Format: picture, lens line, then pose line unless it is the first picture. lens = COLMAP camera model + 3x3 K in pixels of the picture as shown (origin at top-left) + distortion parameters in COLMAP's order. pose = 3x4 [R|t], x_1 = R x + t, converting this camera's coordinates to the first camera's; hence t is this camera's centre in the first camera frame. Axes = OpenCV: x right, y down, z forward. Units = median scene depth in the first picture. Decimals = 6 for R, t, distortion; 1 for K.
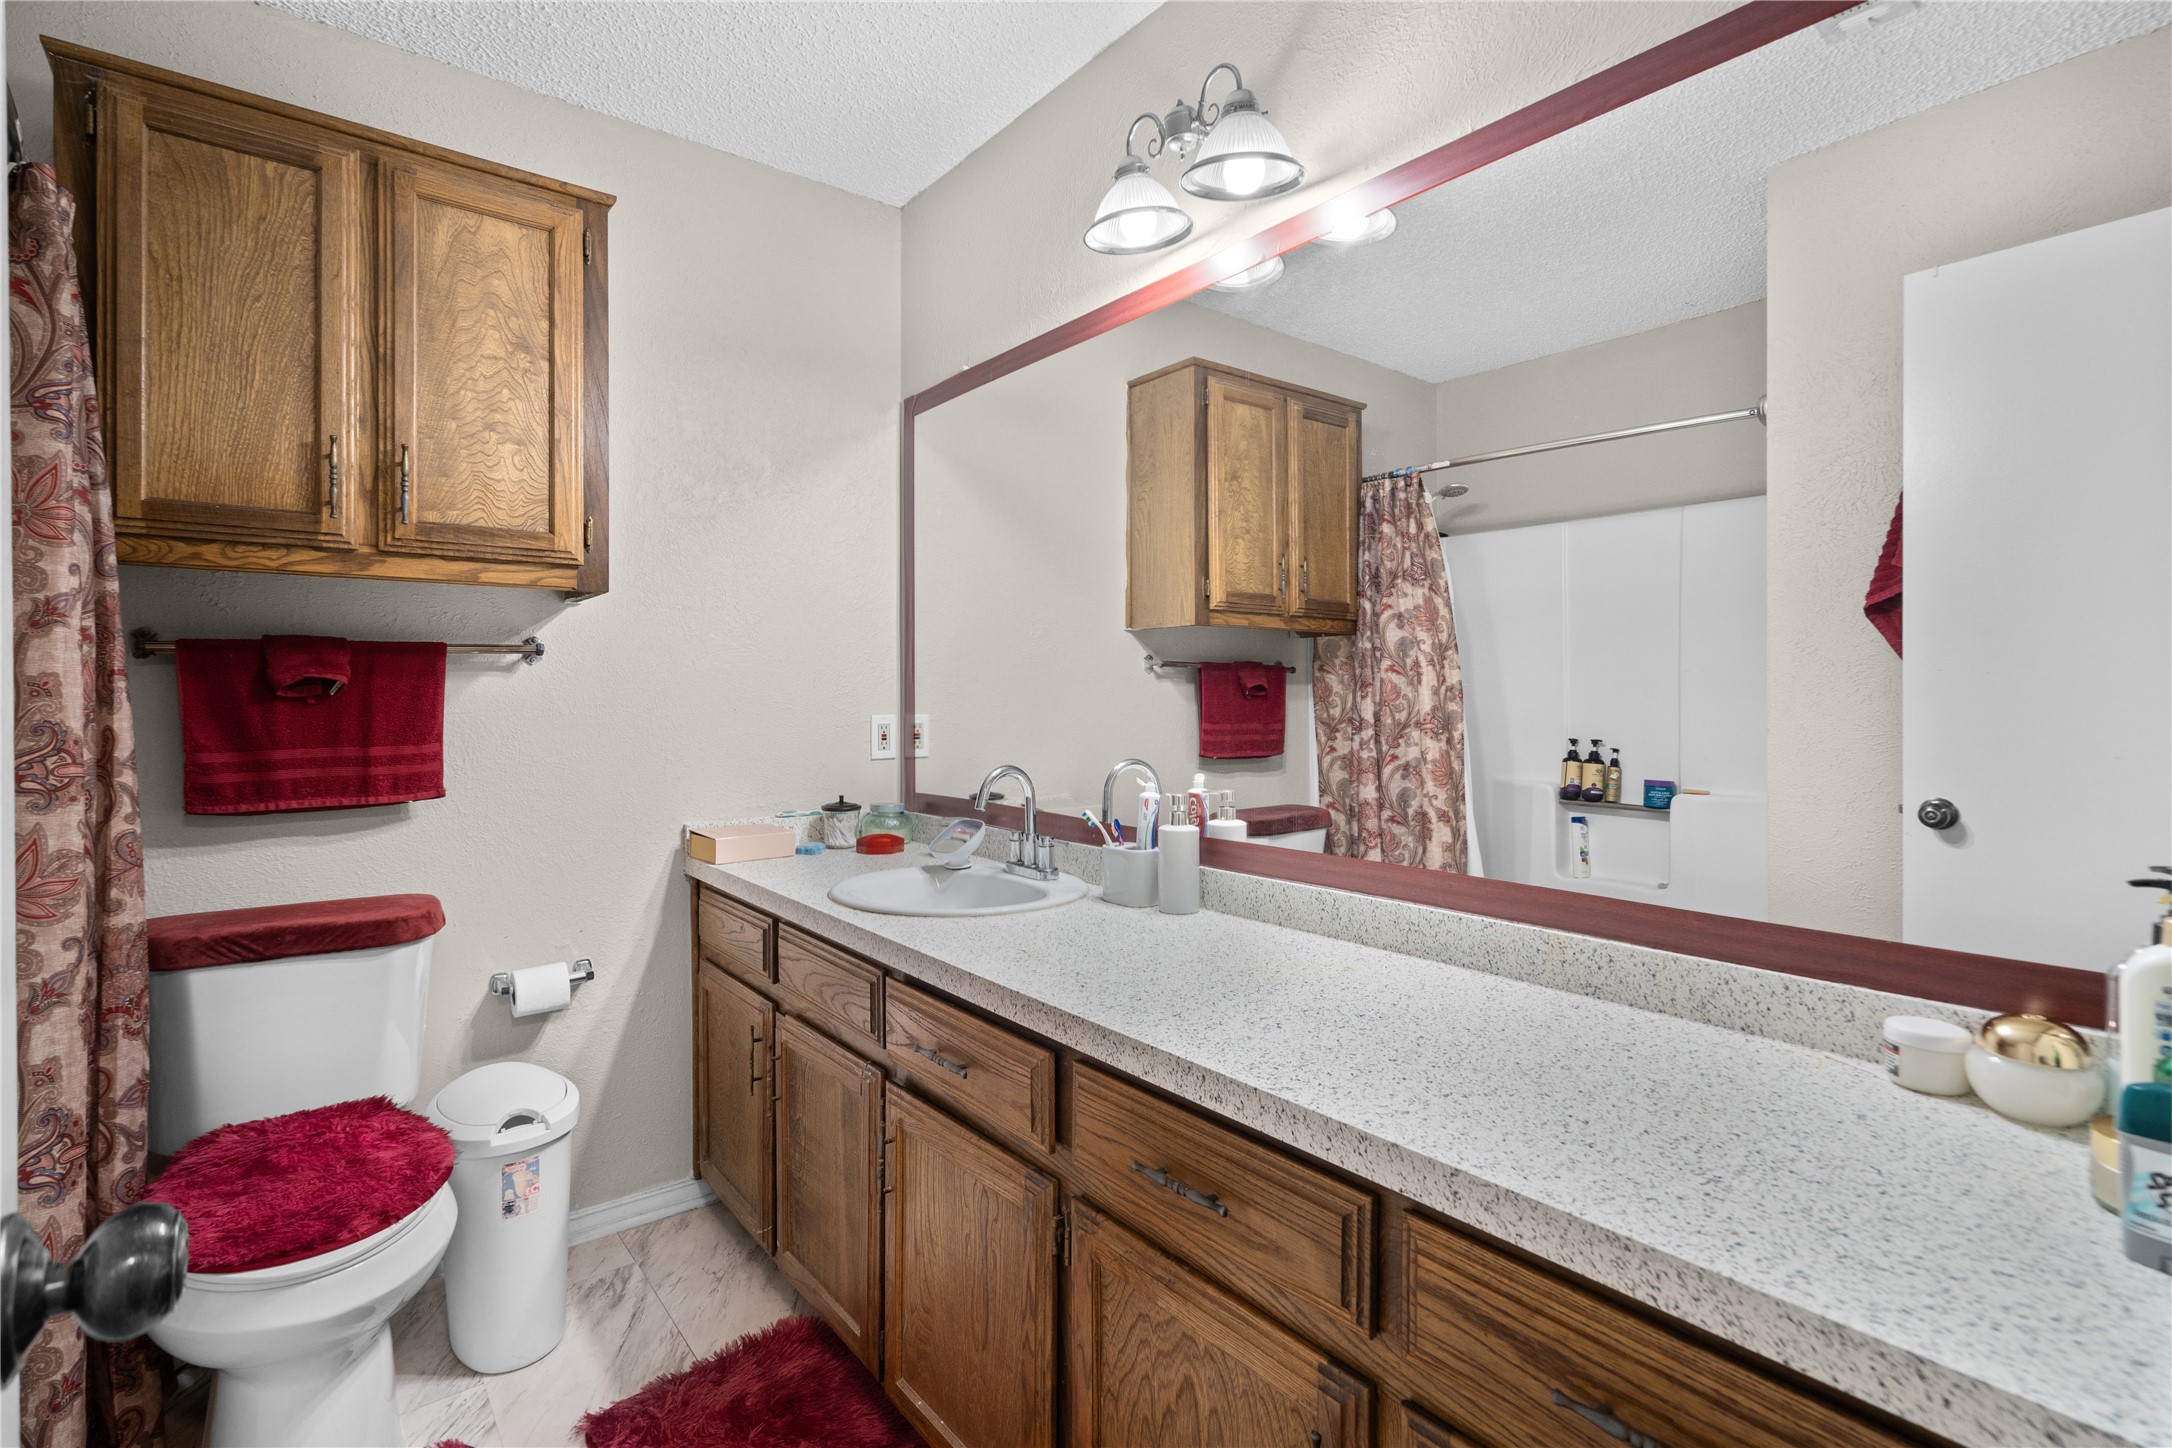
lens RADIAL K [[1048.3, 0, 1085.7], [0, 1048.3, 707.8], [0, 0, 1]] dist [-0.004654, 0.002830]
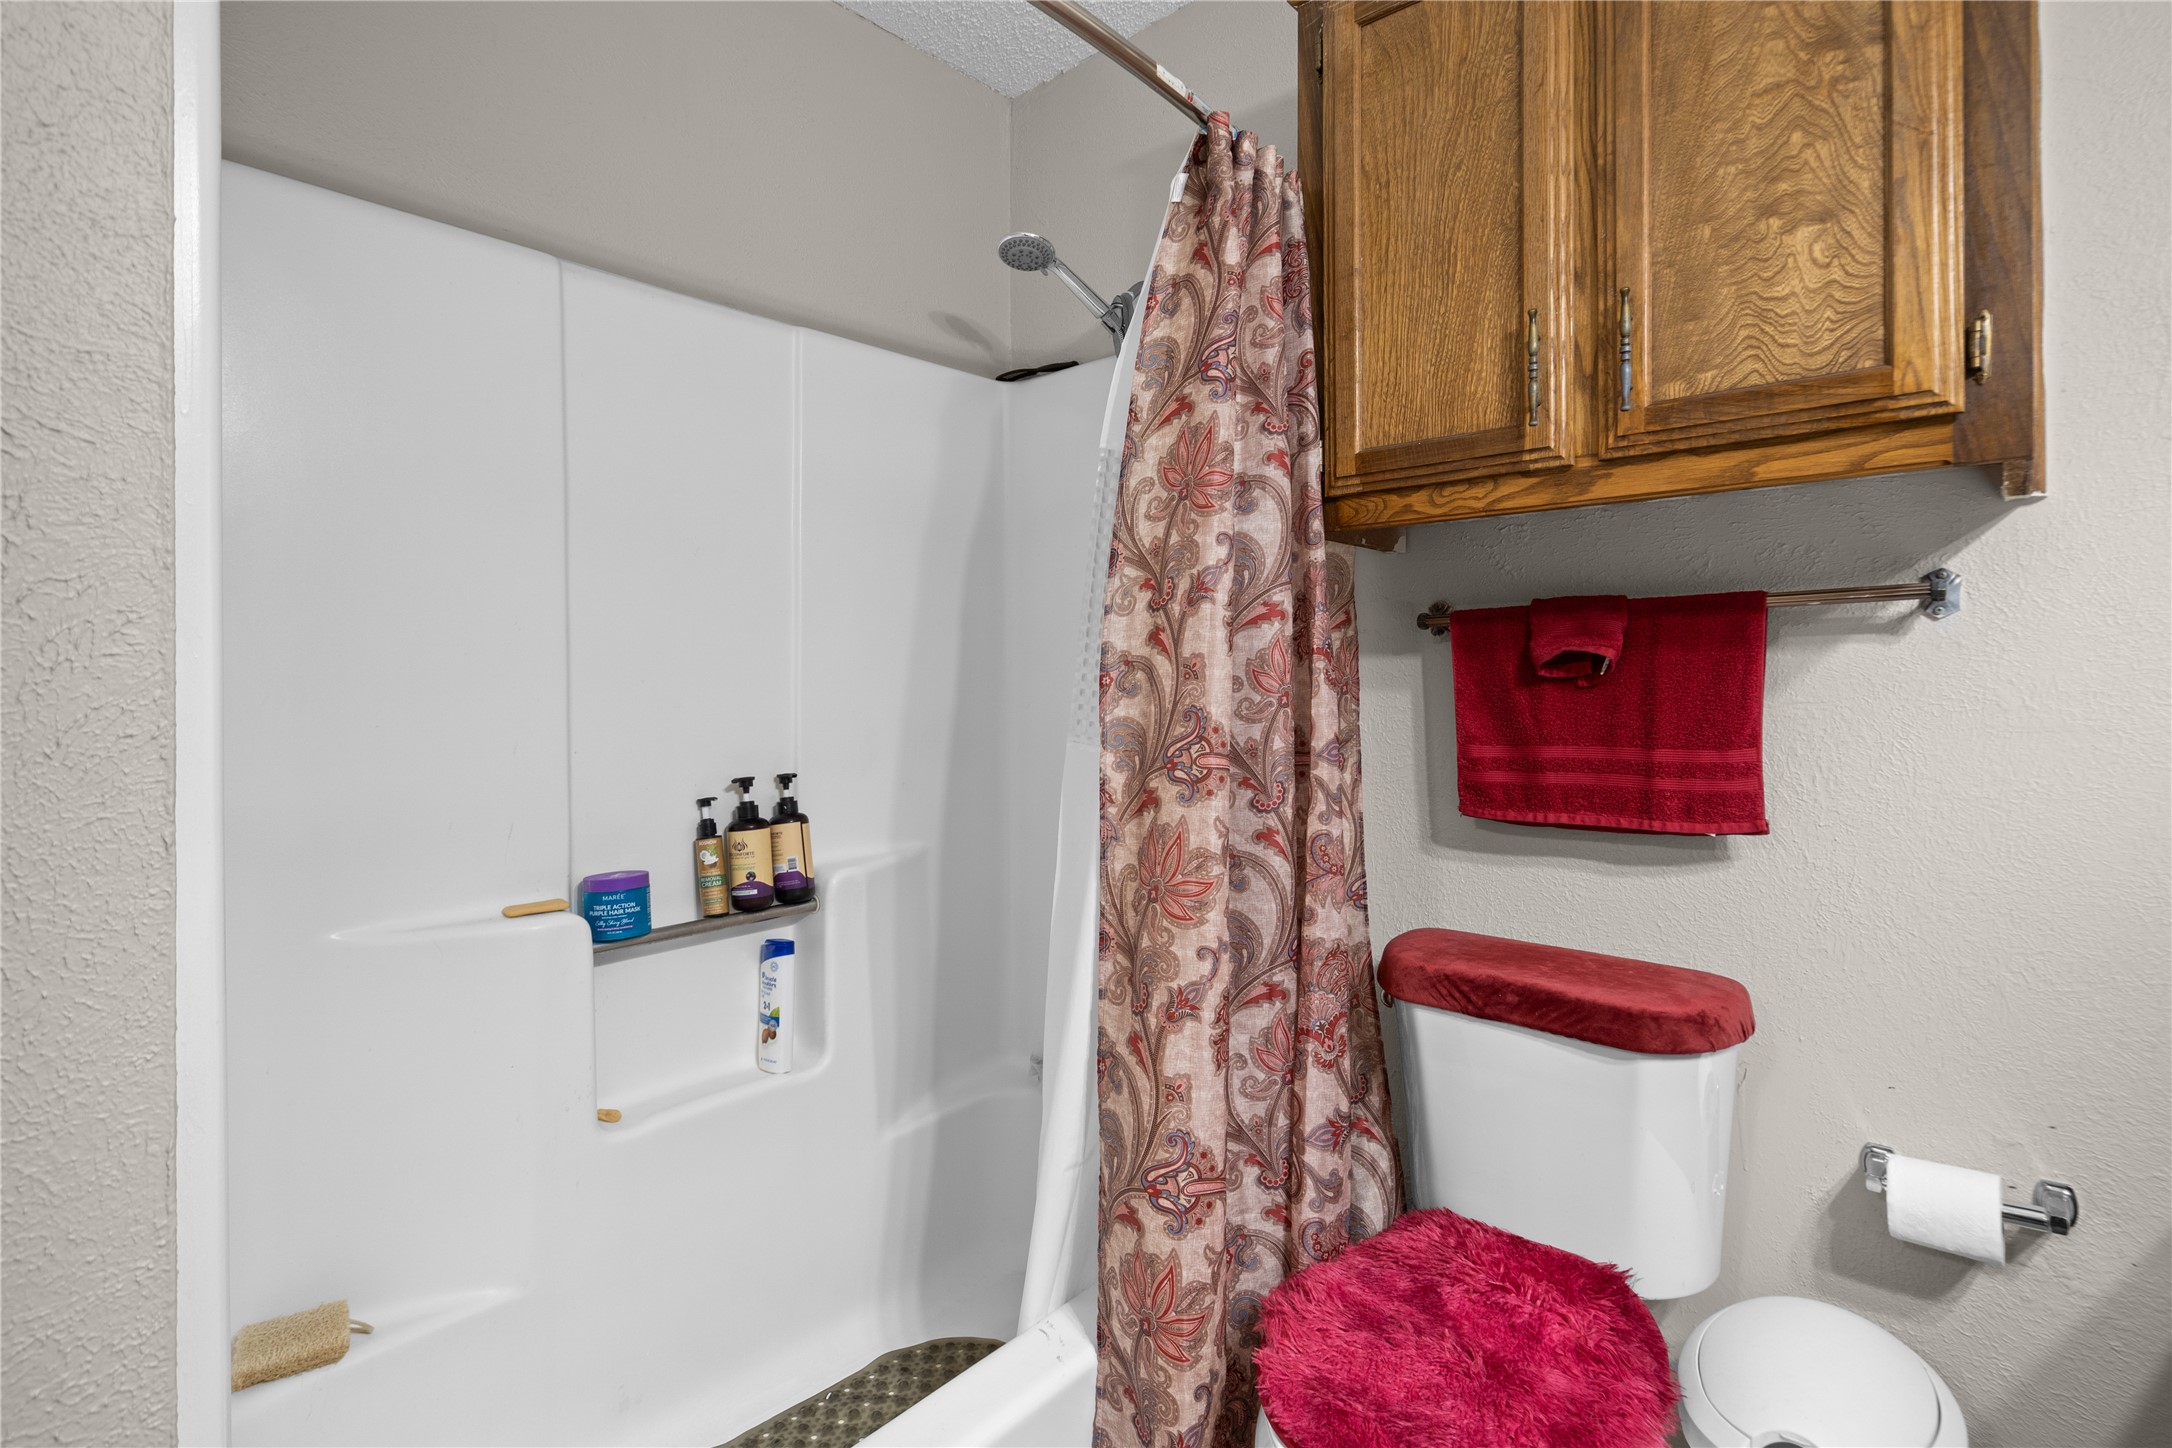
lens RADIAL K [[1048.3, 0, 1069.5], [0, 1048.3, 673.4], [0, 0, 1]] dist [-0.004654, 0.002830]
pose [[0.183613, -0.005401, -0.982984, -0.077073], [-0.005569, 0.999963, -0.006535, -0.006961], [0.982983, 0.006674, 0.183576, 0.542479]]
